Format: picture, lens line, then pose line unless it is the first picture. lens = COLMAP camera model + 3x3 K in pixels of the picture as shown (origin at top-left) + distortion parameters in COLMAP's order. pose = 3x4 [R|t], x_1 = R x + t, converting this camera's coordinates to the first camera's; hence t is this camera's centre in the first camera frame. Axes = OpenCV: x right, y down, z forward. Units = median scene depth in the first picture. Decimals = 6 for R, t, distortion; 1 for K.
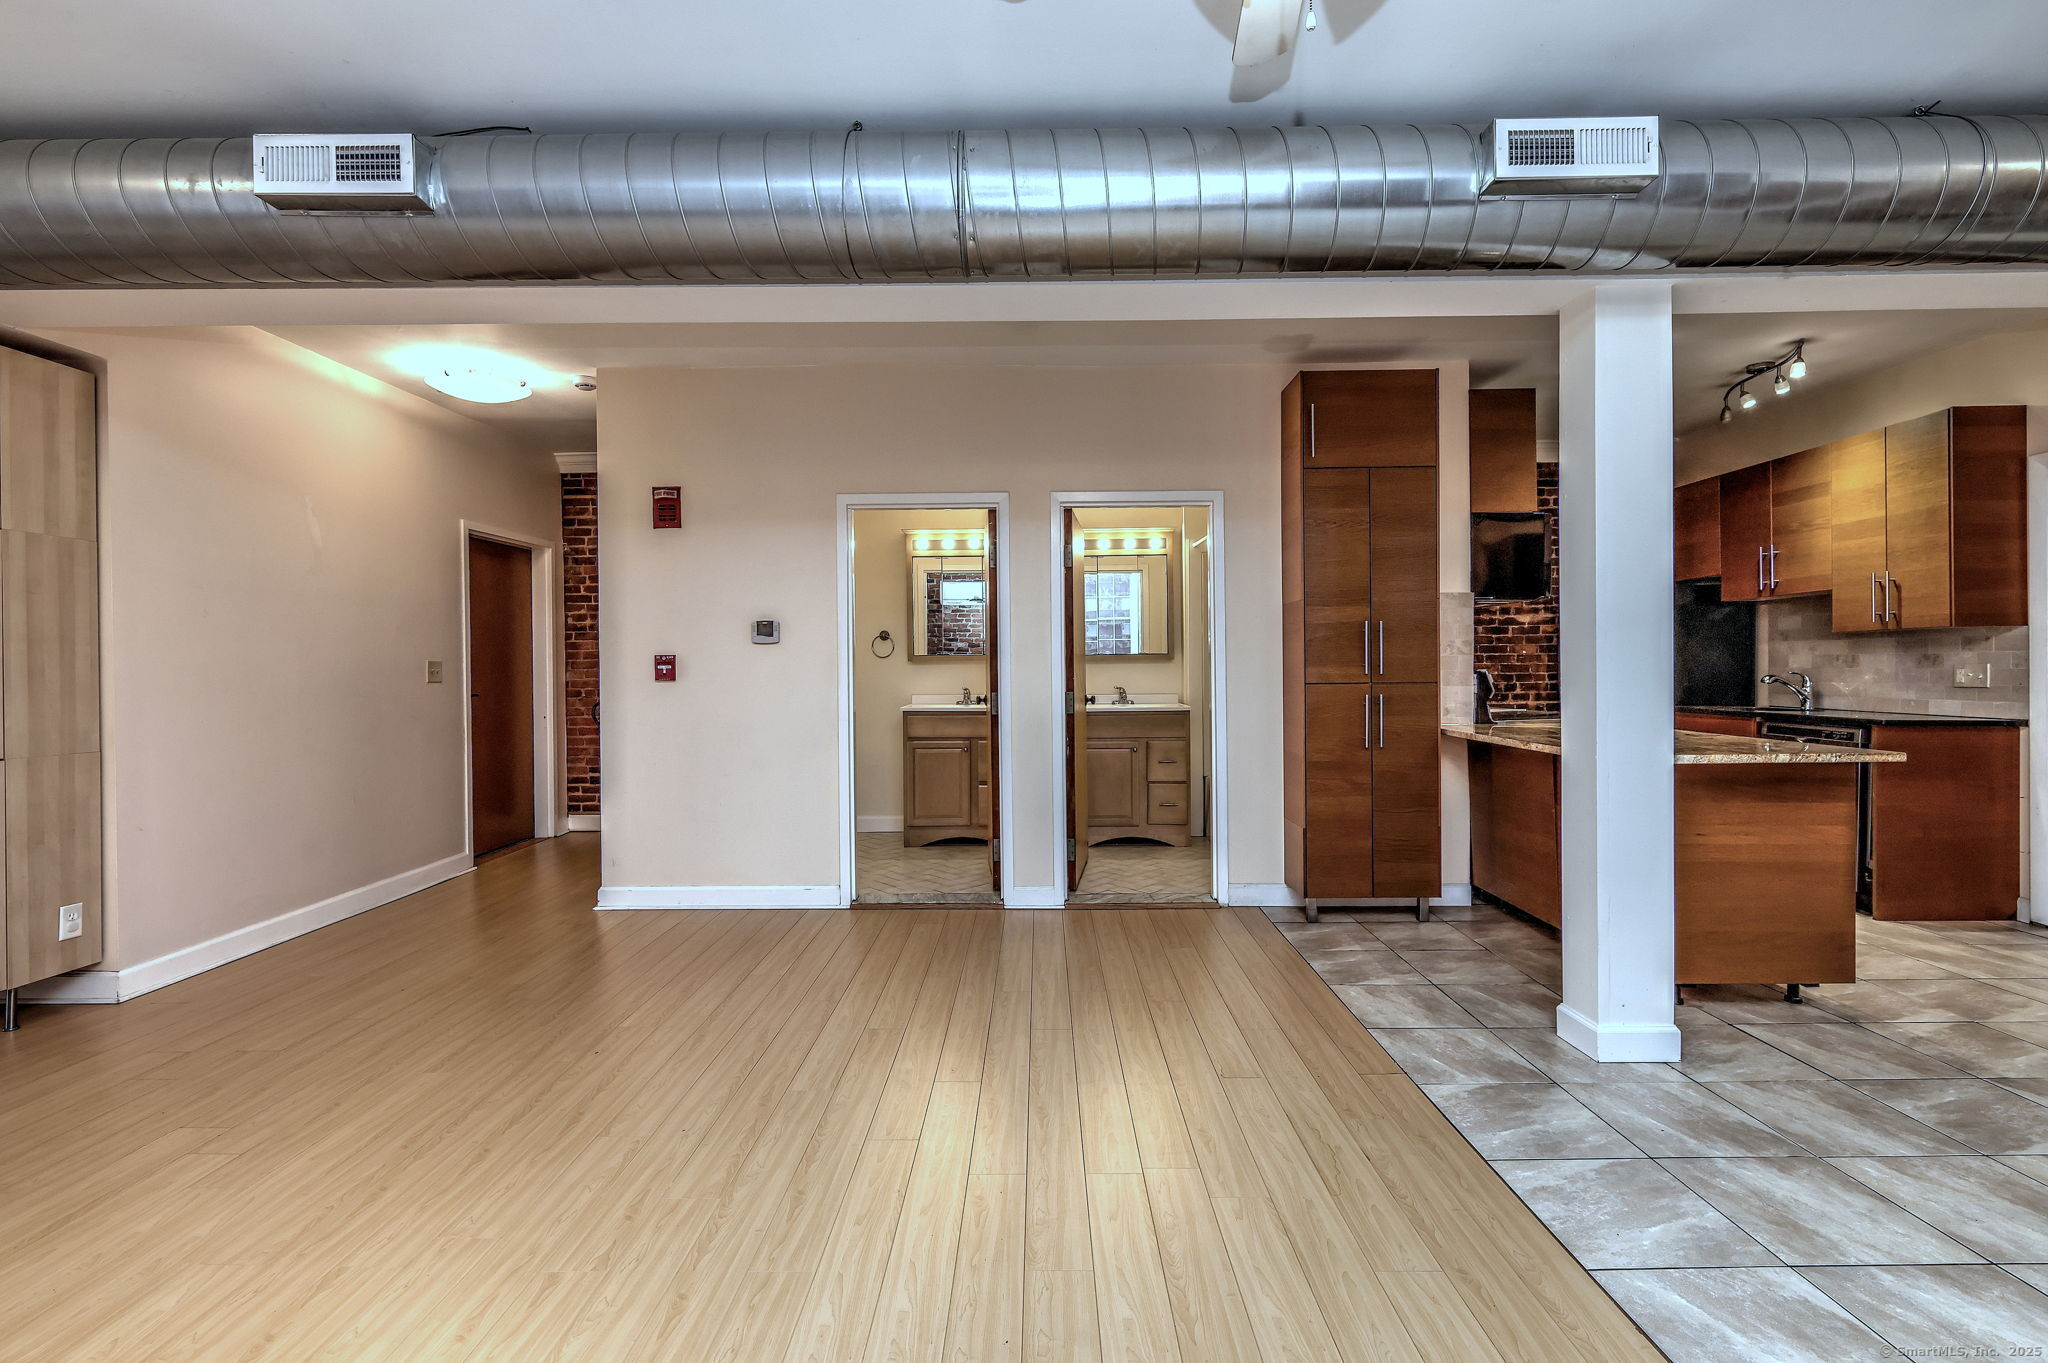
lens RADIAL K [[885.7, 0, 1022.5], [0, 885.7, 675.7], [0, 0, 1]] dist [0.001280, -0.000444]
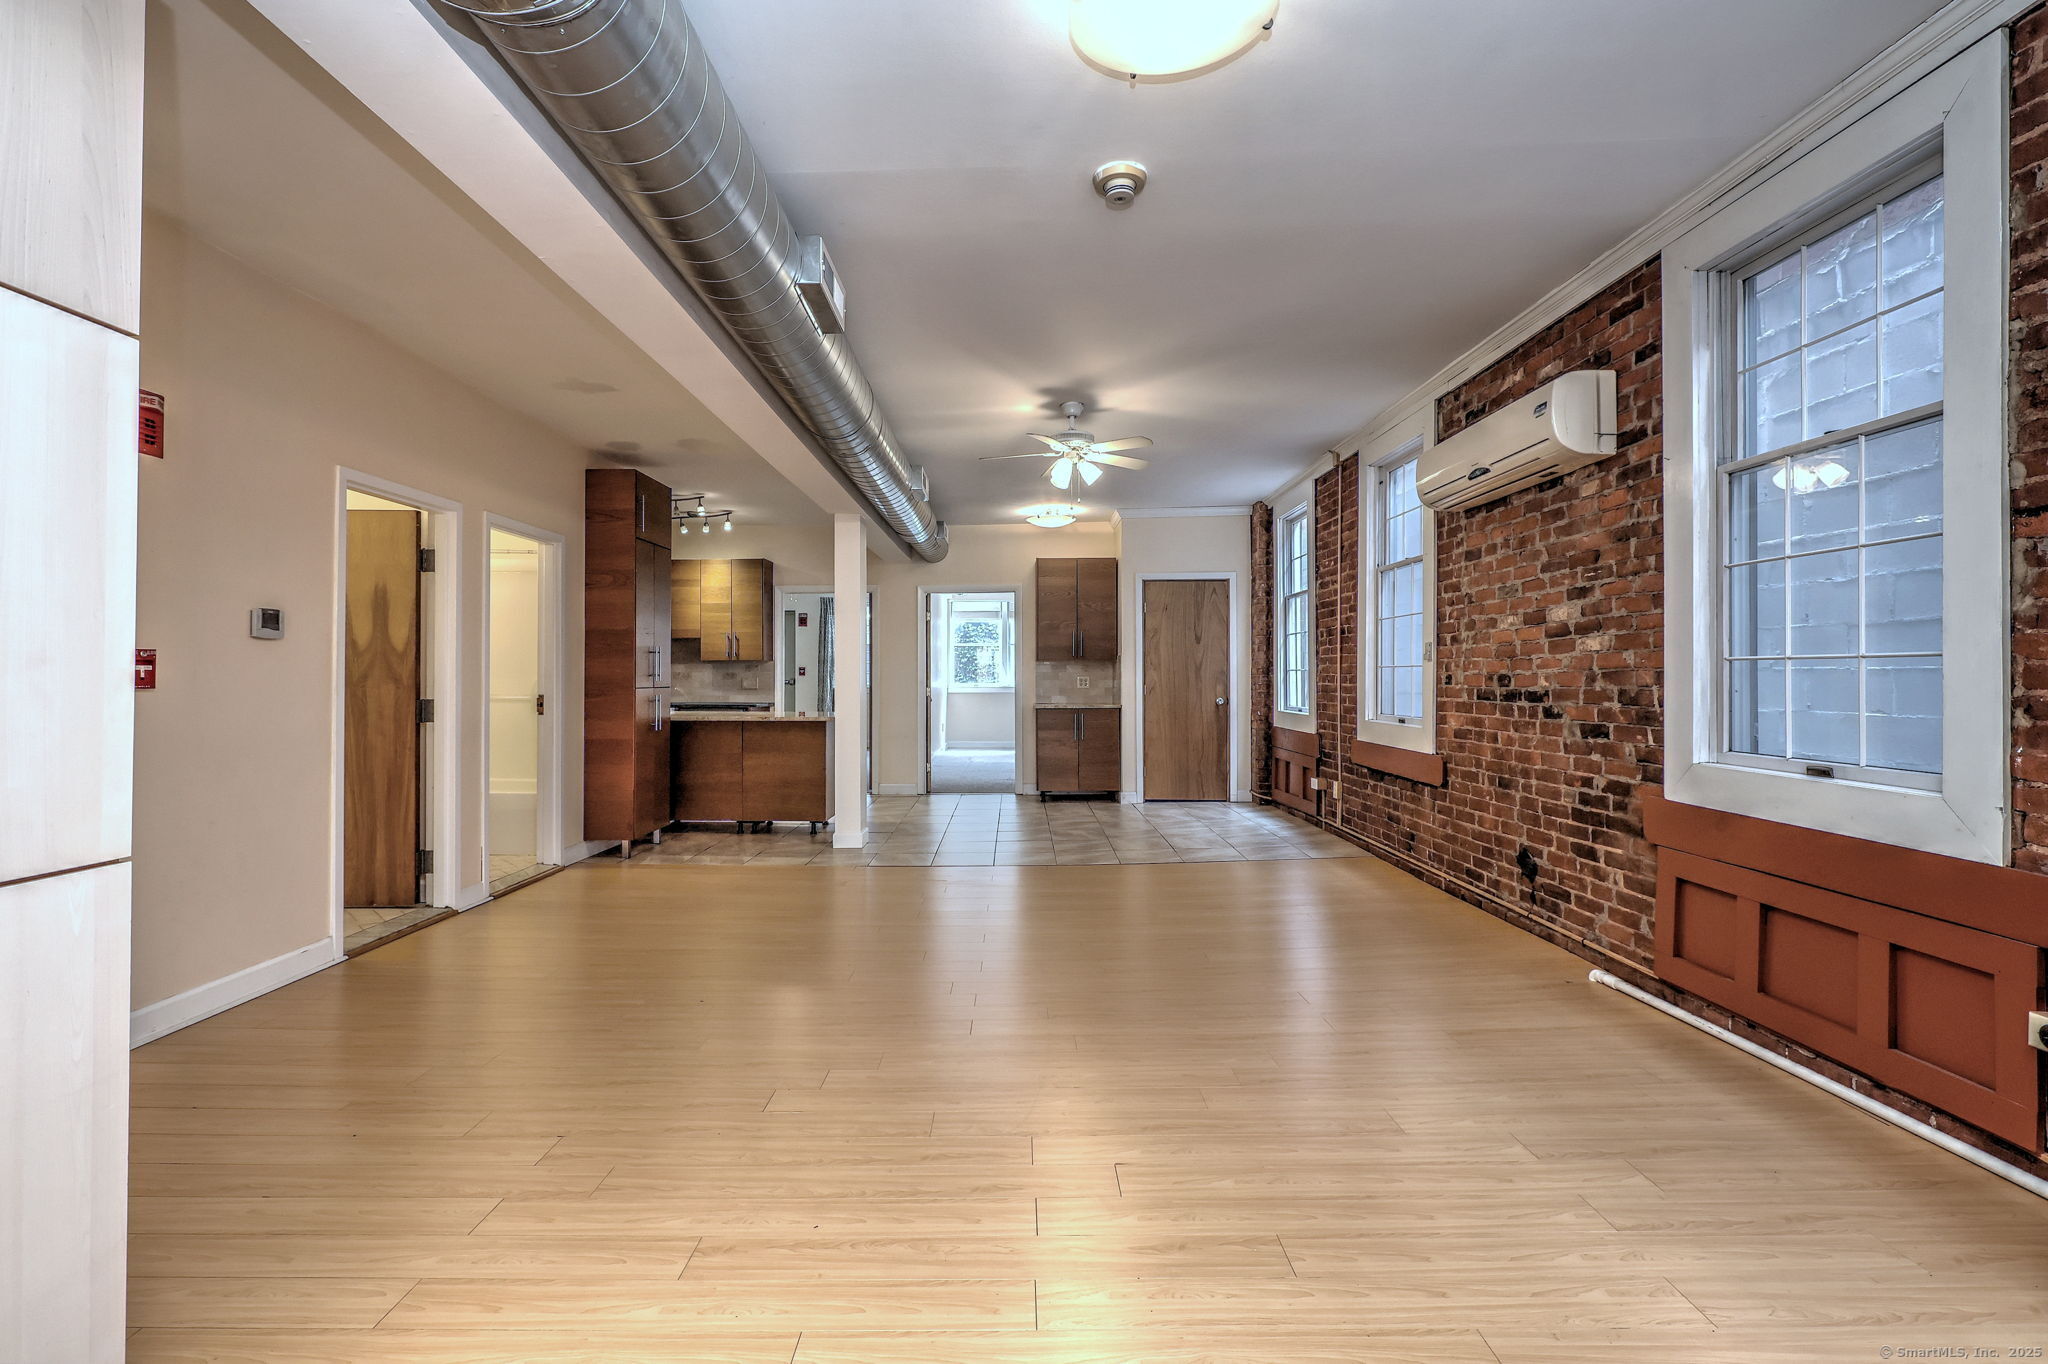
lens RADIAL K [[920.5, 0, 1010.6], [0, 920.5, 663.7], [0, 0, 1]] dist [-0.004714, 0.003571]
pose [[-0.010653, 0.022822, 0.999683, -1.075810], [0.007410, 0.999714, -0.022743, 0.006944], [-0.999916, 0.007166, -0.010819, 0.392194]]
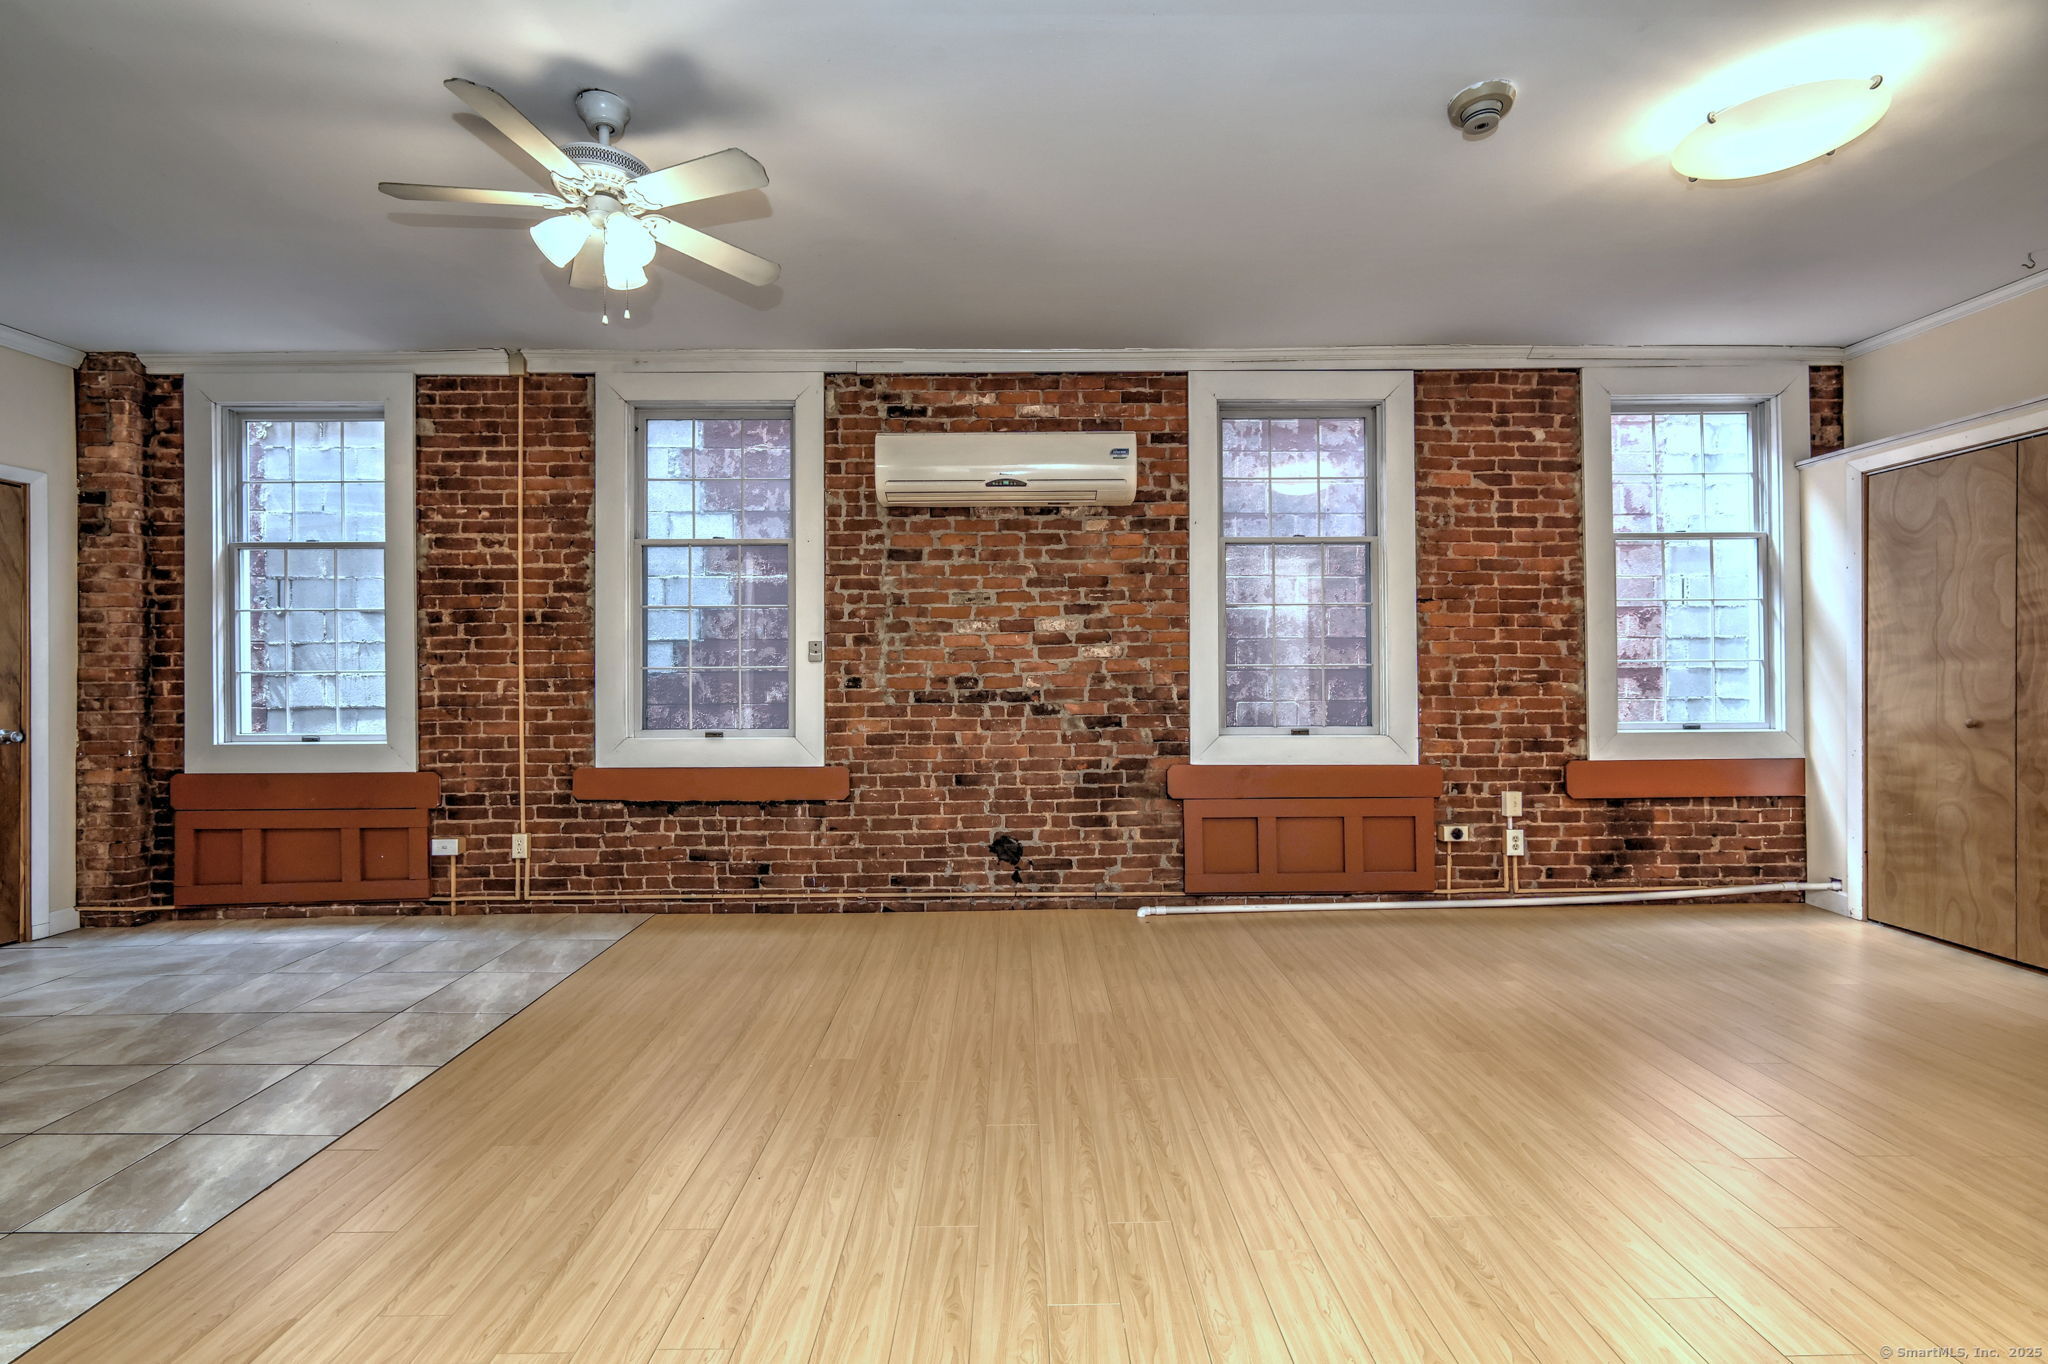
lens RADIAL K [[885.7, 0, 1025.3], [0, 885.7, 683.4], [0, 0, 1]] dist [0.001280, -0.000444]
pose [[-0.999553, 0.015842, -0.025340, -0.140678], [0.015670, 0.999853, 0.006991, 0.001363], [0.025447, 0.006591, -0.999654, 0.846727]]
